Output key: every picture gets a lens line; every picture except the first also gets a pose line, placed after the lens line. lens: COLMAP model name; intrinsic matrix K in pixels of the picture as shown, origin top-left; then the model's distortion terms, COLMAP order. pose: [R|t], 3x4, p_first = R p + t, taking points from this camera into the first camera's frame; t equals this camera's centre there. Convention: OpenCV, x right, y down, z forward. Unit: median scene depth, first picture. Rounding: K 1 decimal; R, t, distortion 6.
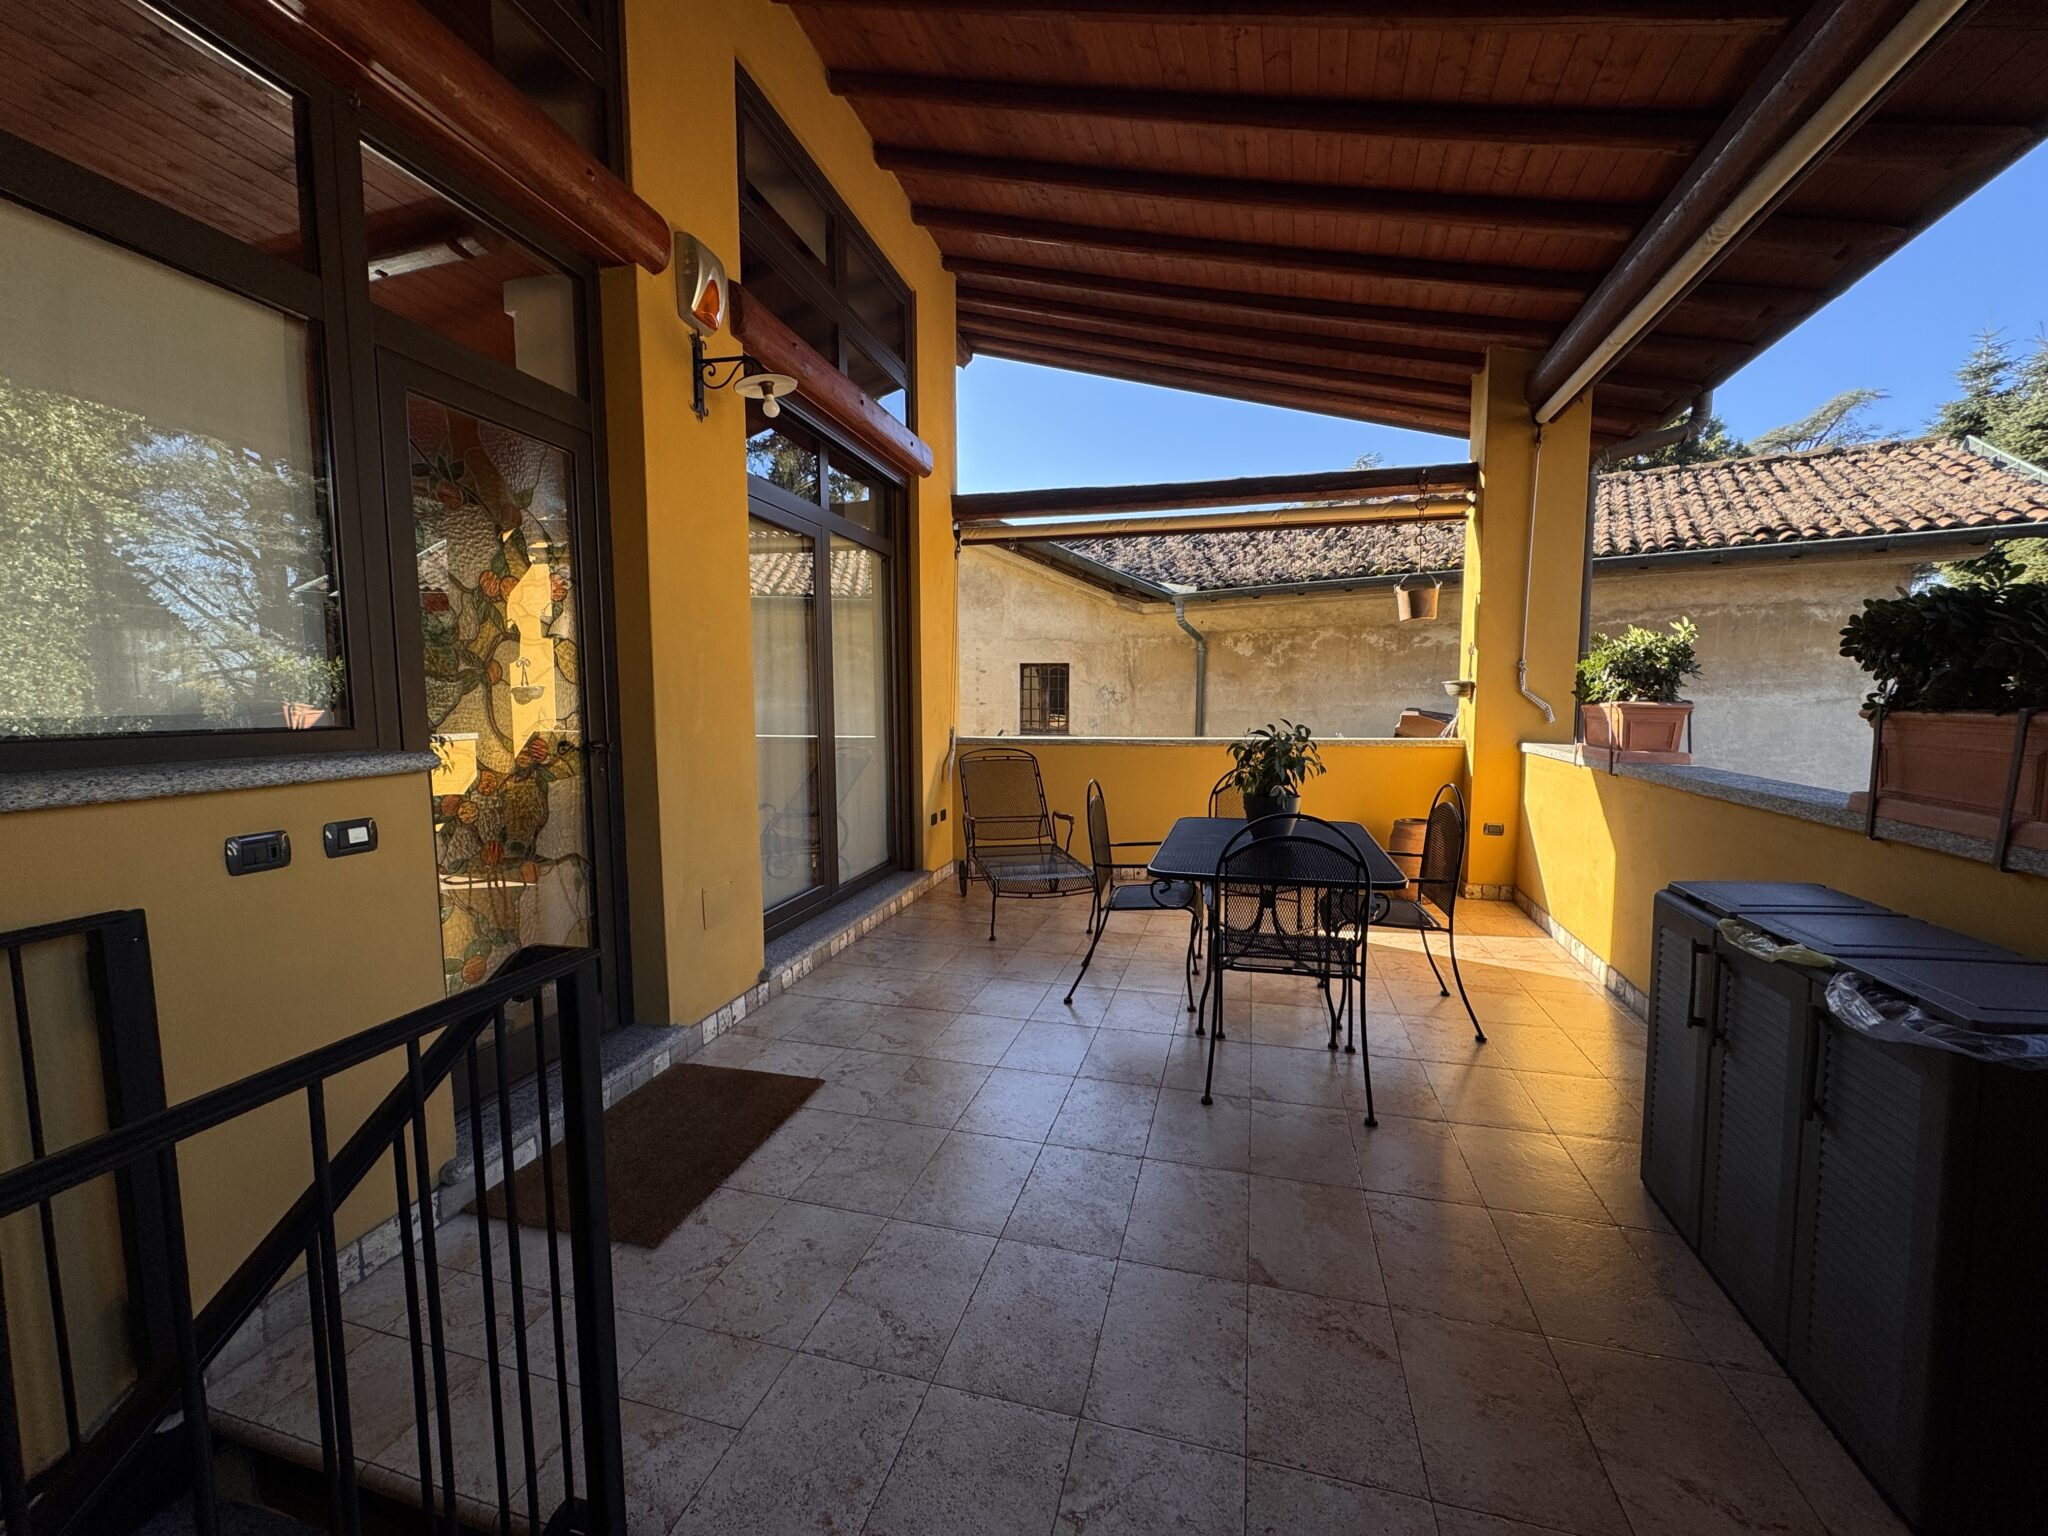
lens RADIAL K [[826.2, 0, 1018.3], [0, 826.2, 769.1], [0, 0, 1]] dist [0.000983, 0.000499]
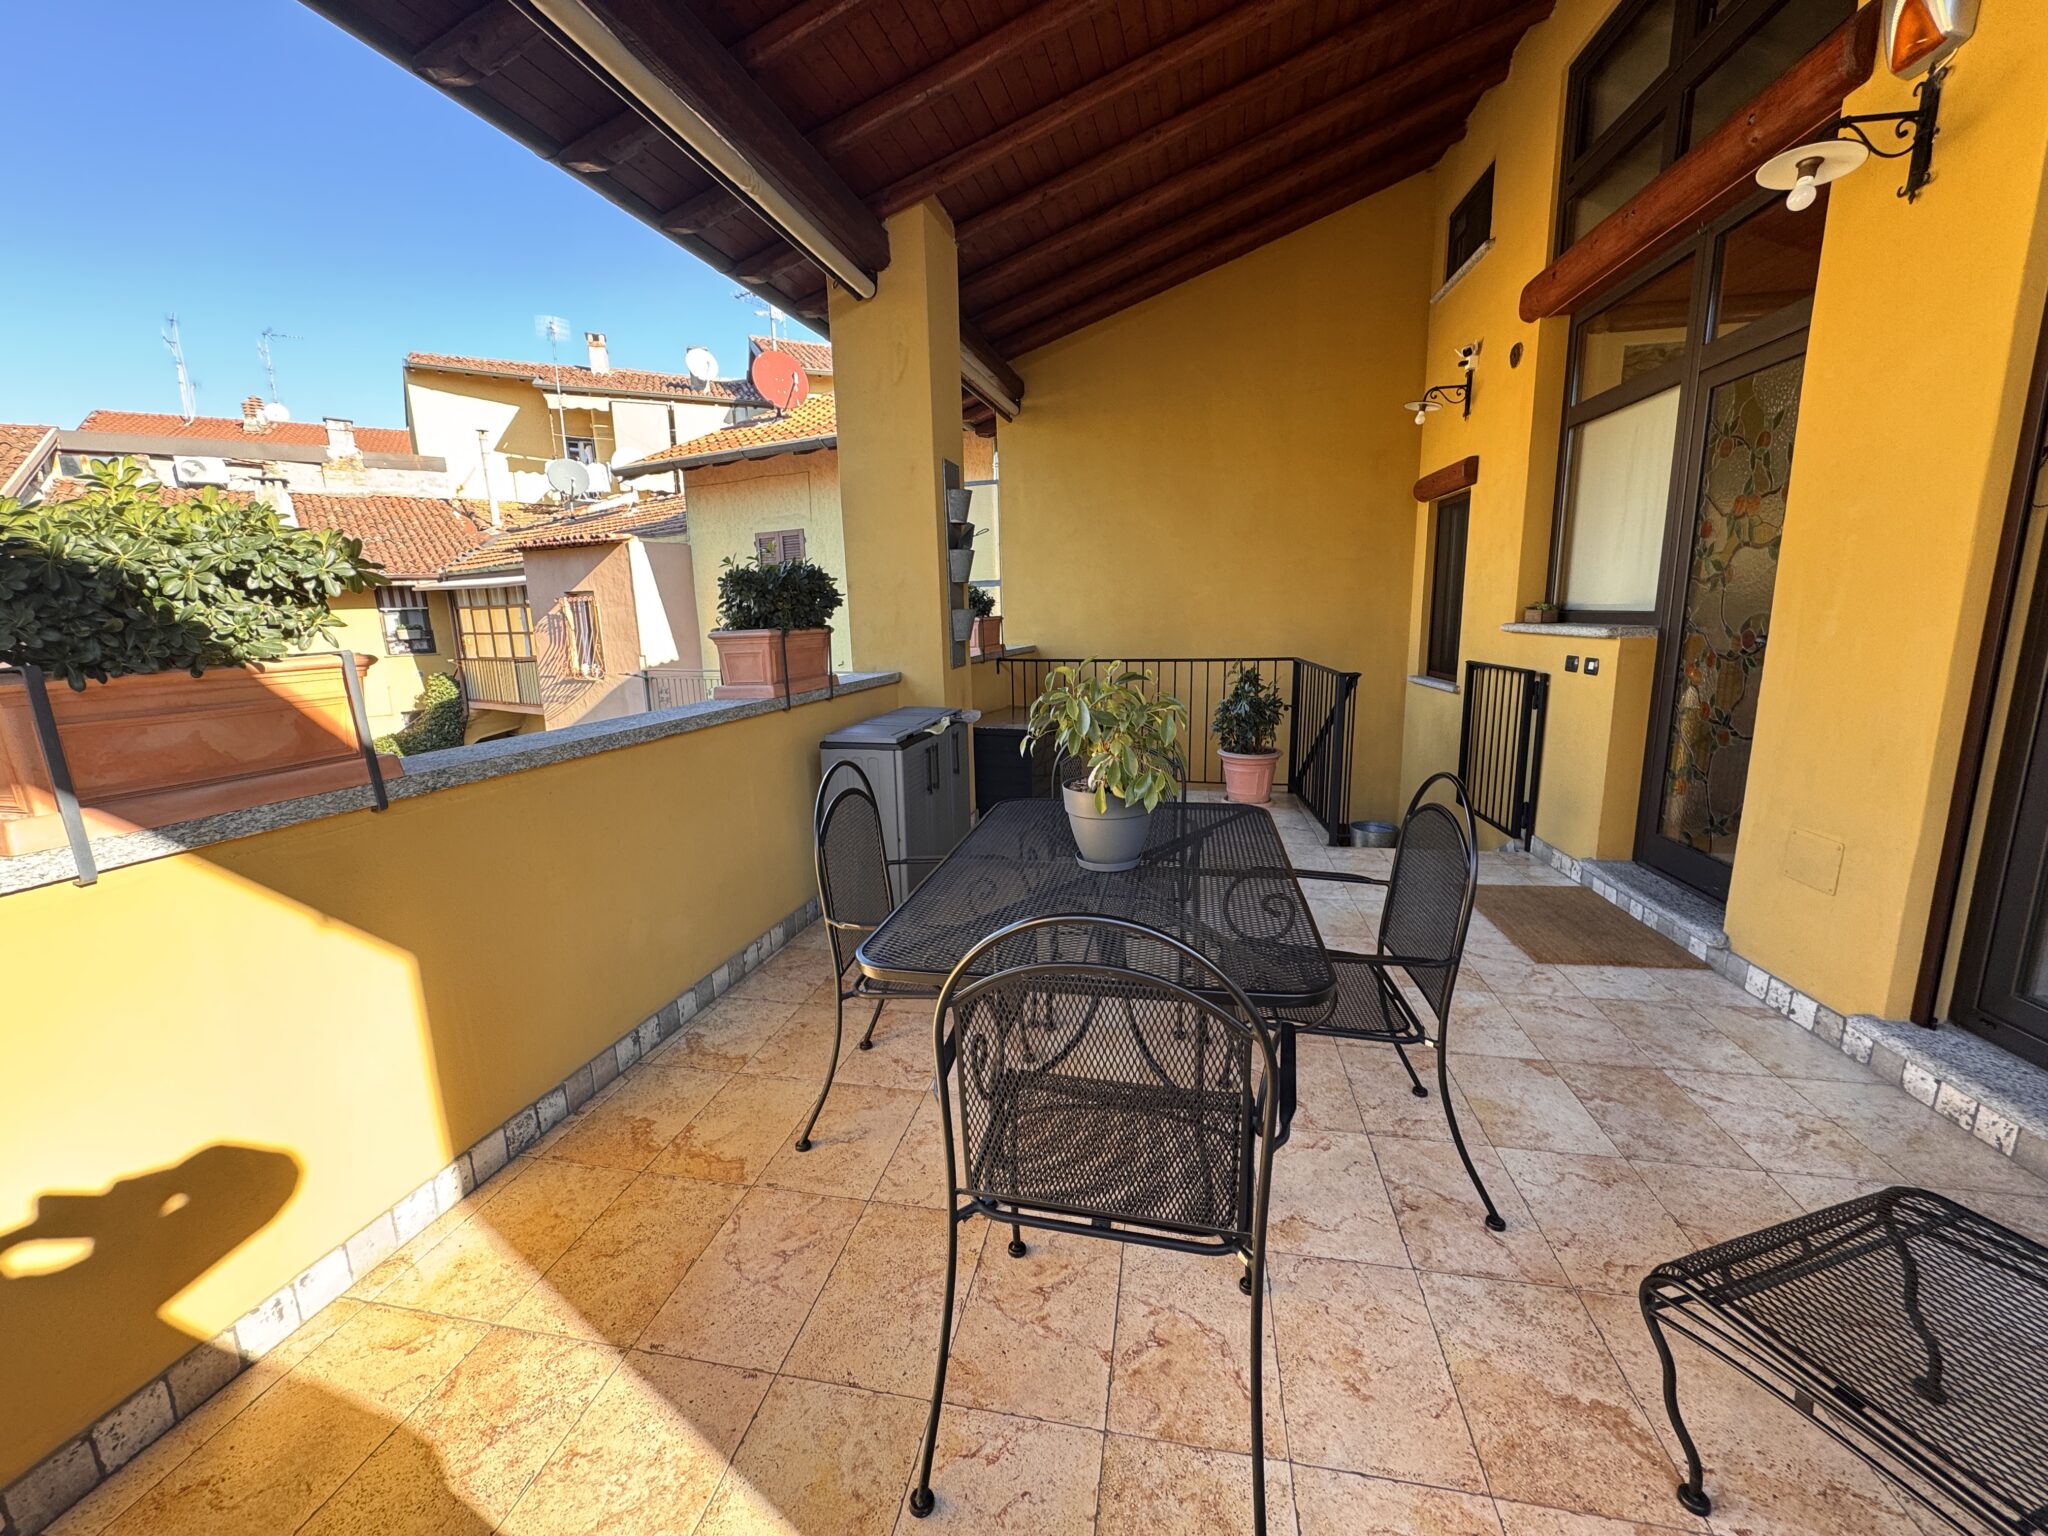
lens RADIAL K [[826.2, 0, 1021.9], [0, 826.2, 770.4], [0, 0, 1]] dist [0.000983, 0.000499]
pose [[-0.996644, 0.034692, -0.074144, 0.155161], [0.013101, 0.961682, 0.273856, -0.050444], [0.080804, 0.271965, -0.958909, 0.588776]]
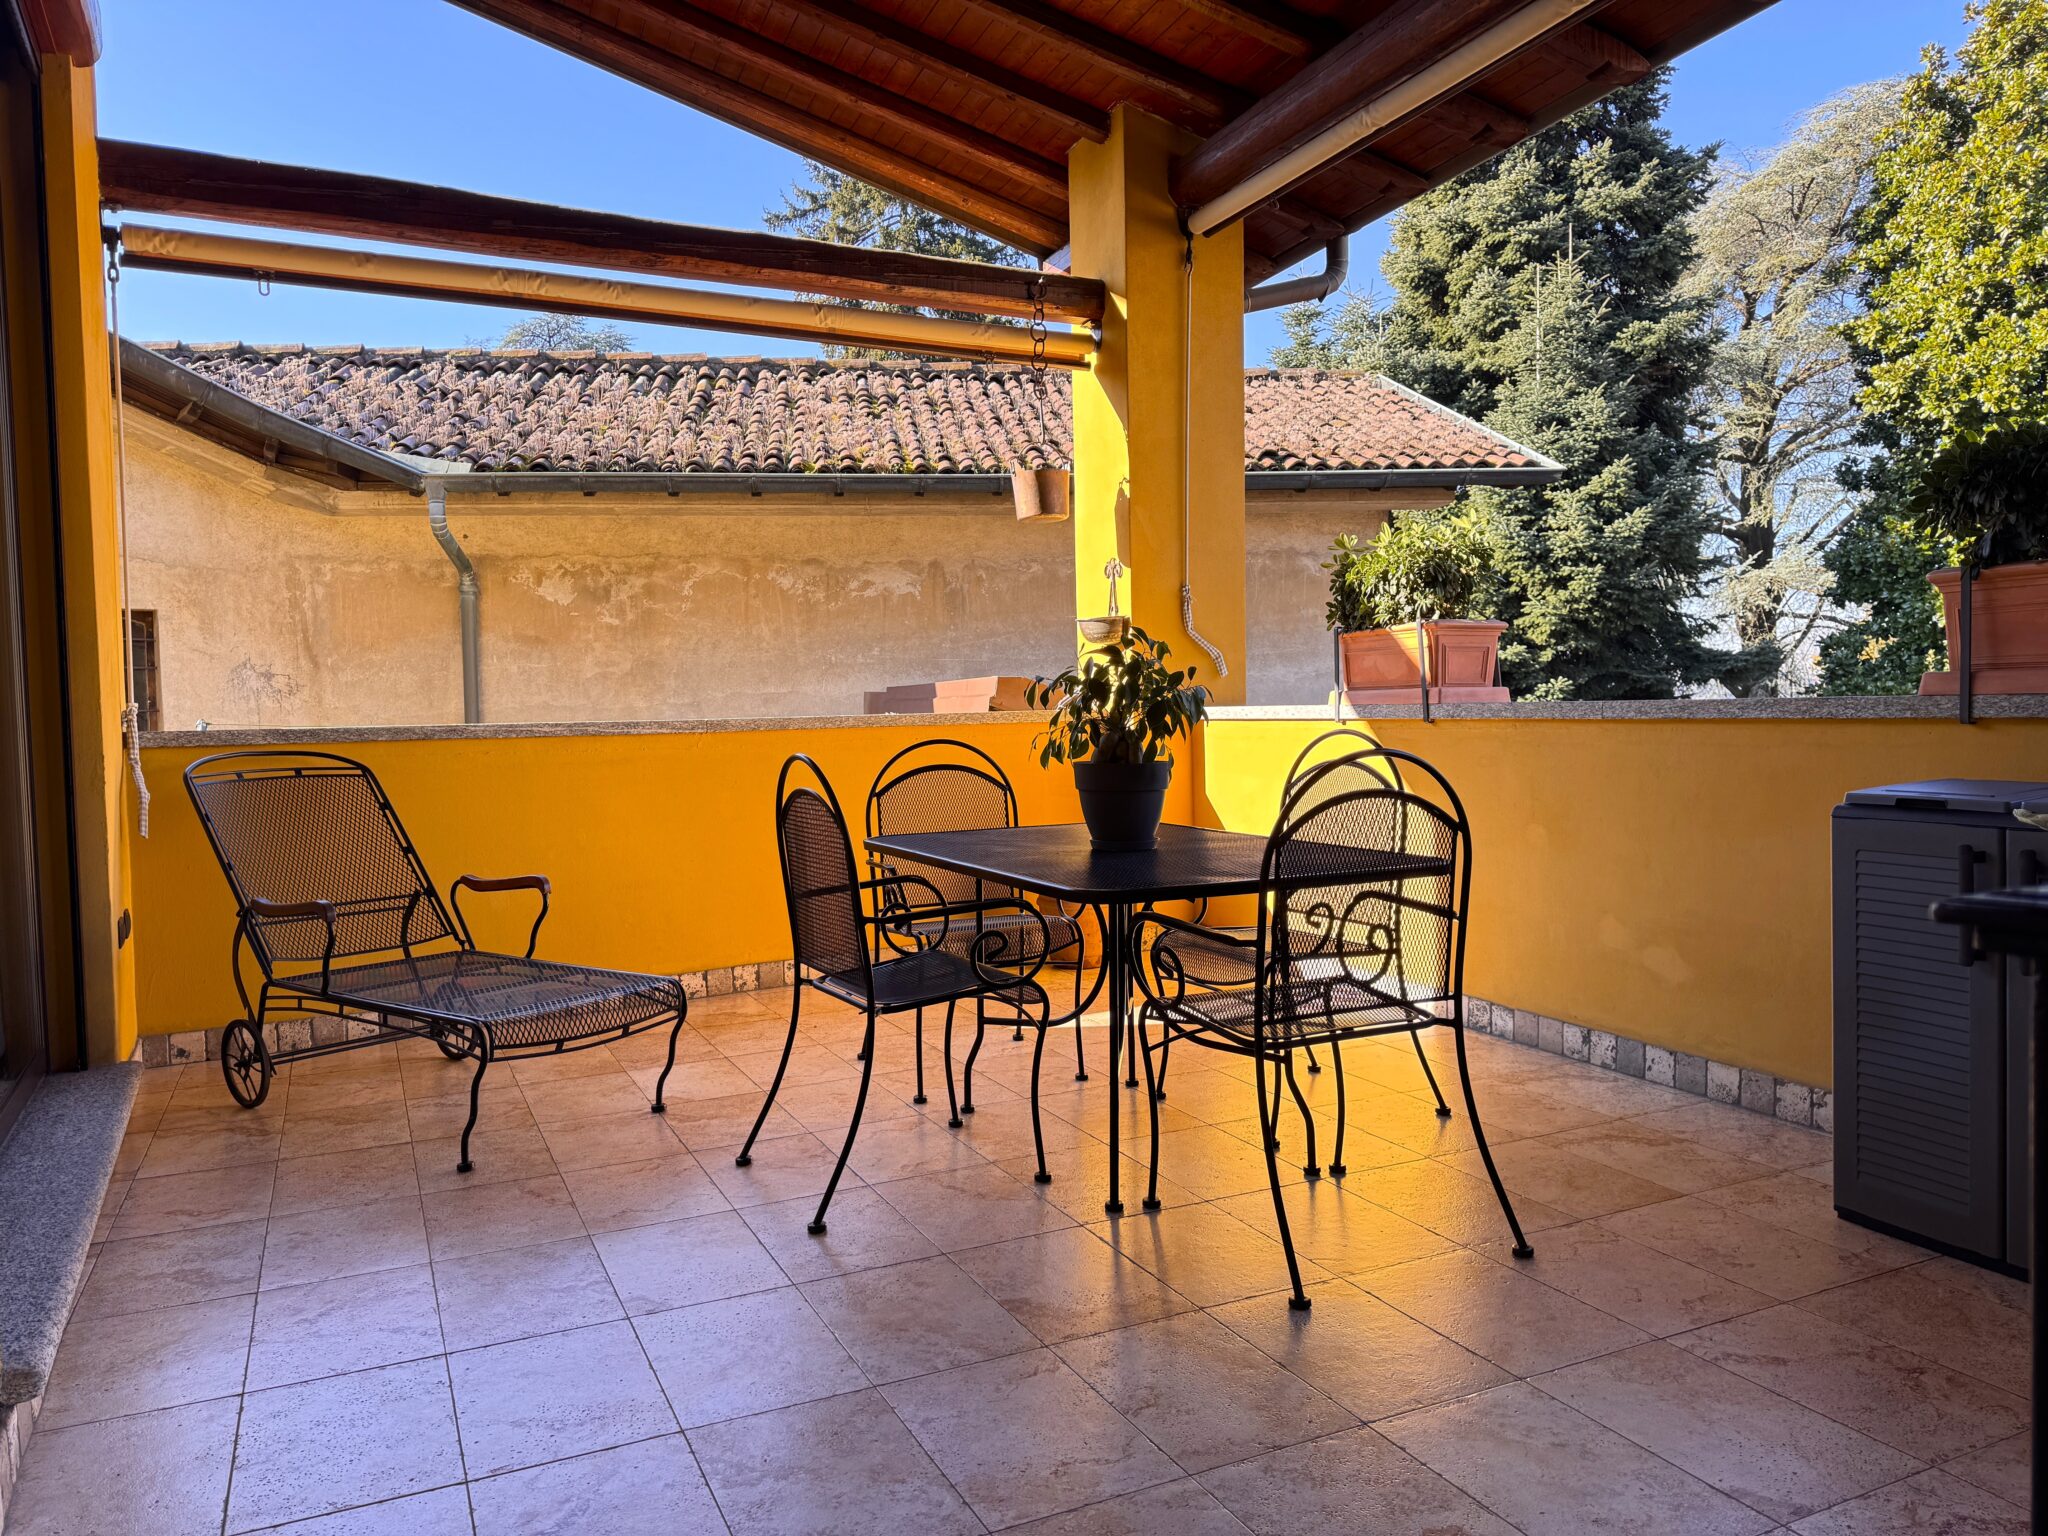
lens RADIAL K [[1445.9, 0, 1035.0], [0, 1445.9, 777.4], [0, 0, 1]] dist [0.084708, -0.101629]
pose [[0.748835, -0.043501, 0.661328, -0.146270], [0.077221, 0.996774, -0.021872, 0.022305], [-0.658243, 0.067447, 0.749778, 0.114262]]
